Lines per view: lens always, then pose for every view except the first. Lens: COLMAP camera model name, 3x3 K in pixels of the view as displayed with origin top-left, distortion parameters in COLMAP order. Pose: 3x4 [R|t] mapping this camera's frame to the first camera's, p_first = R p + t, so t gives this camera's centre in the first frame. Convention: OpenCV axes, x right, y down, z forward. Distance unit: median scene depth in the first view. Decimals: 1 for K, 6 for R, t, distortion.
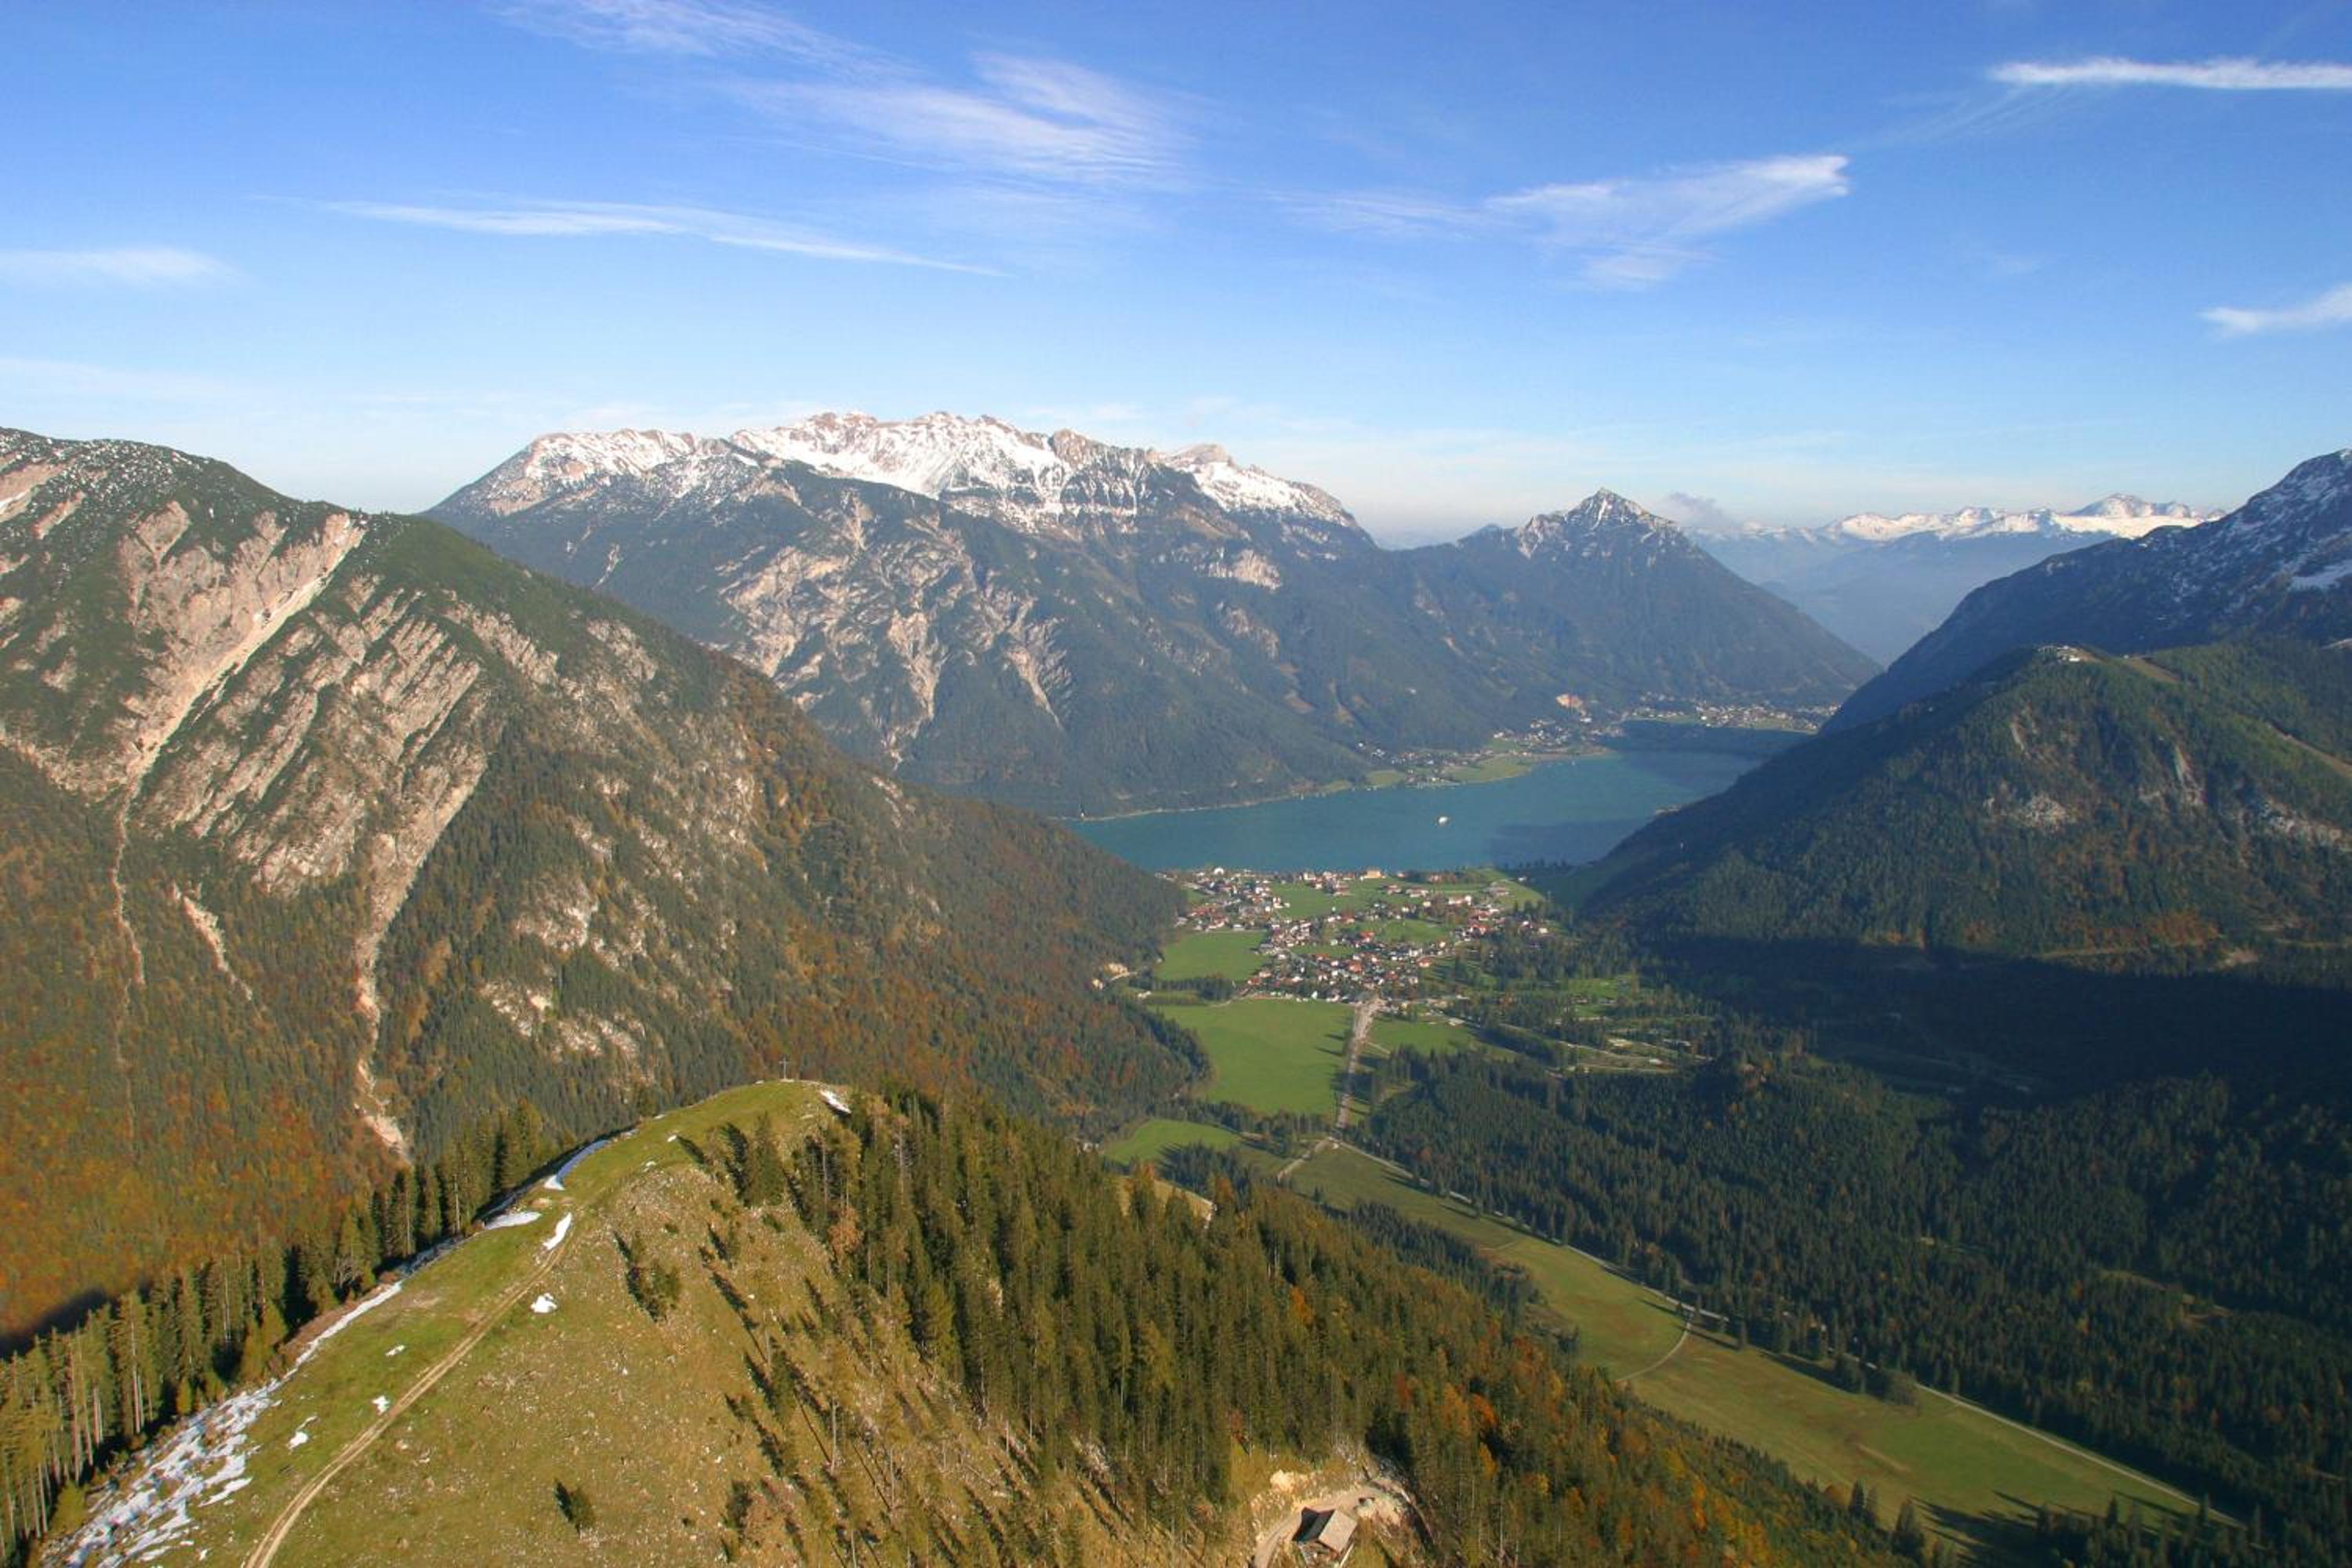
lens RADIAL K [[1766.8, 0, 1176.0], [0, 1766.8, 784.0], [0, 0, 1]] dist [-0.085109, 0.051619]
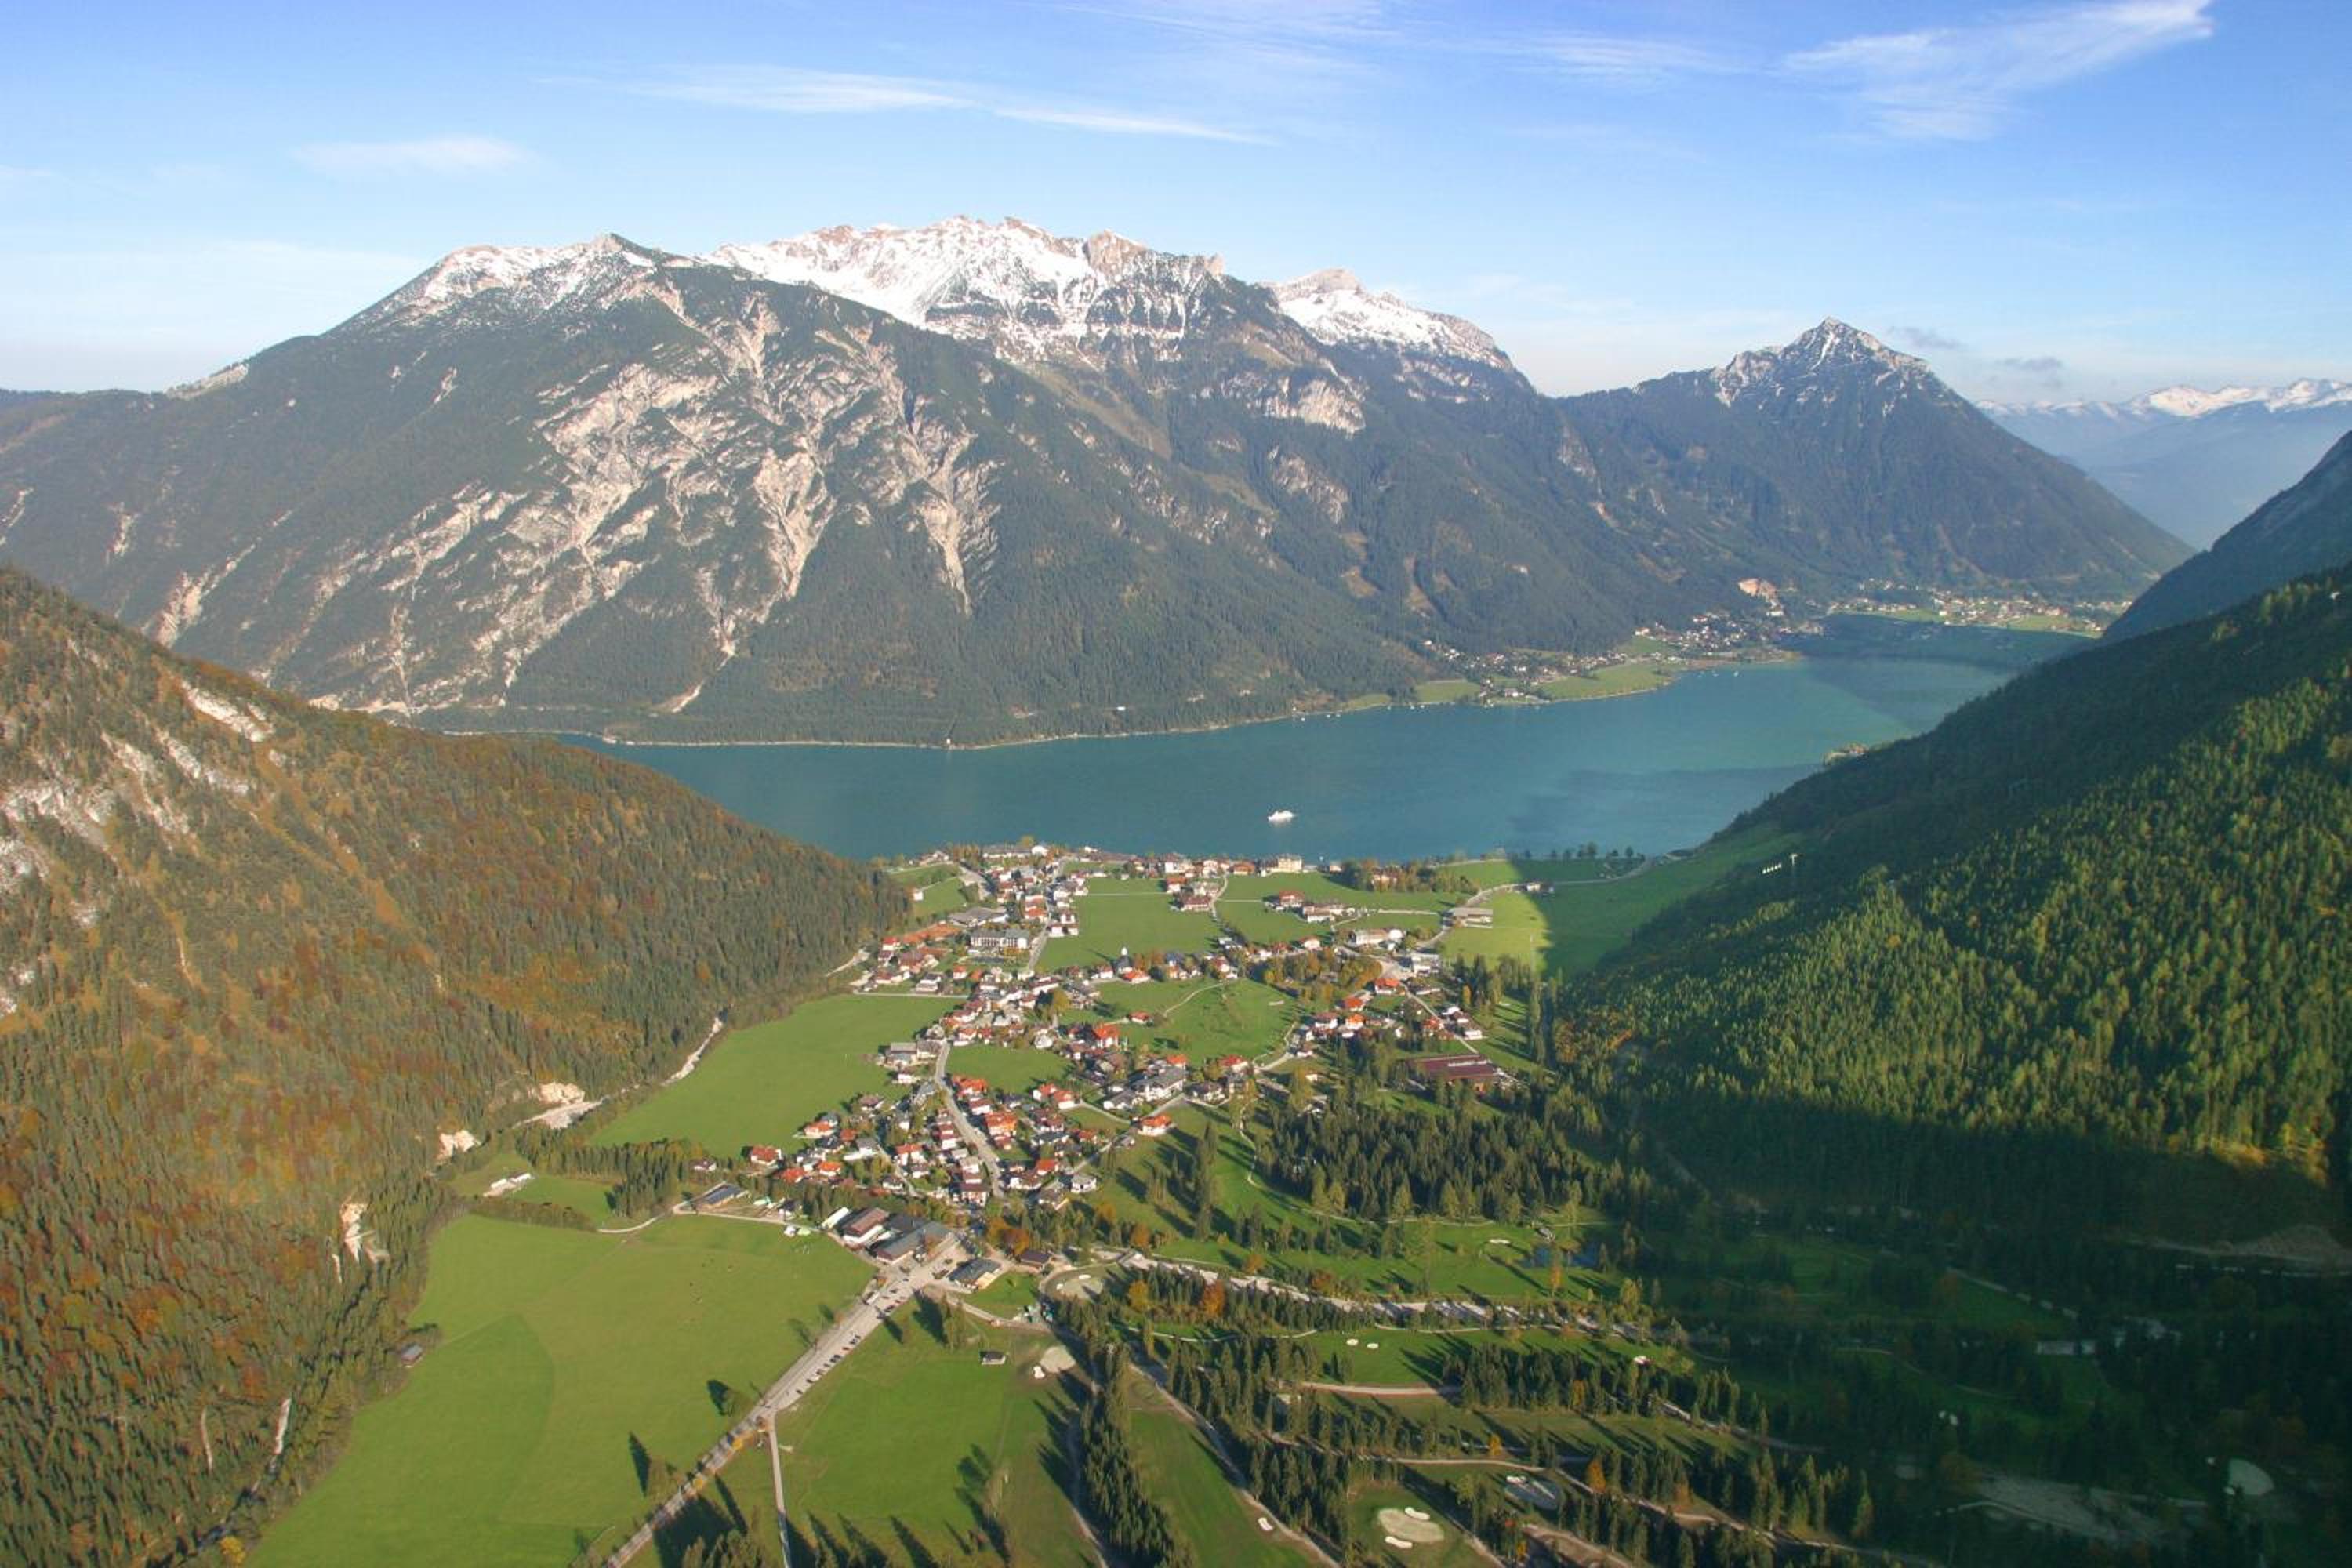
lens RADIAL K [[1766.8, 0, 1176.0], [0, 1766.8, 784.0], [0, 0, 1]] dist [-0.085109, 0.051619]
pose [[0.989813, 0.026274, -0.139928, 0.093639], [-0.017361, 0.997764, 0.064545, -0.008269], [0.141311, -0.061459, 0.988056, 0.245296]]
